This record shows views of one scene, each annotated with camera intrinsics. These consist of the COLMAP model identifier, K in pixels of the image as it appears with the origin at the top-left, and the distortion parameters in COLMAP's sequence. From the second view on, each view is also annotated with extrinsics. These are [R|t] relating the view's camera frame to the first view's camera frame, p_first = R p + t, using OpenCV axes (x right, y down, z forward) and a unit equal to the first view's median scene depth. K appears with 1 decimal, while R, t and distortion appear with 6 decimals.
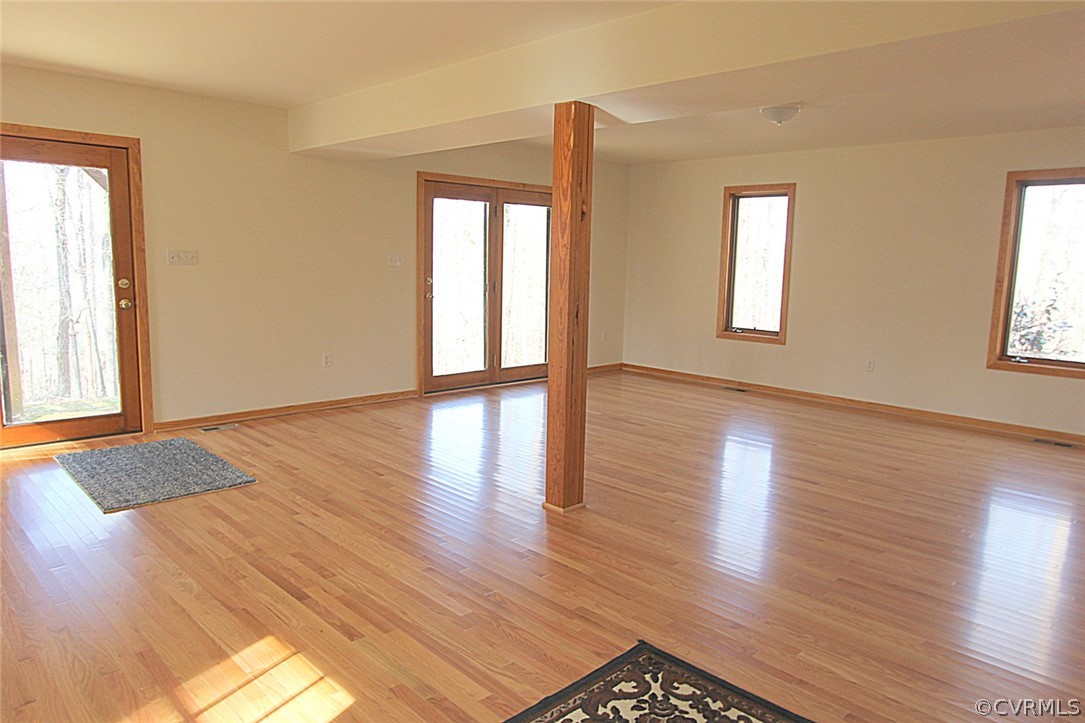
lens RADIAL K [[746.7, 0, 542.9], [0, 746.7, 368.7], [0, 0, 1]] dist [-0.008138, 0.002904]
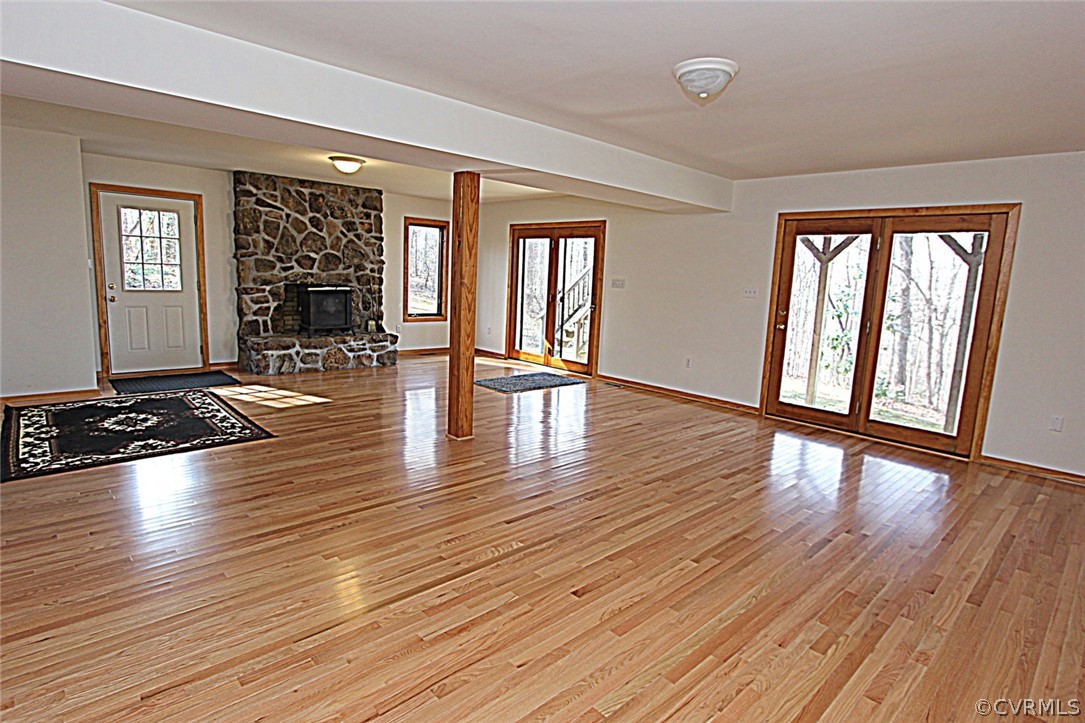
lens RADIAL K [[567.7, 0, 537.5], [0, 567.7, 365.6], [0, 0, 1]] dist [-0.022537, -0.000322]
pose [[-0.030786, 0.133202, -0.990611, 0.741332], [-0.197483, 0.970733, 0.136666, -0.093003], [0.979823, 0.199836, -0.003580, 0.736226]]
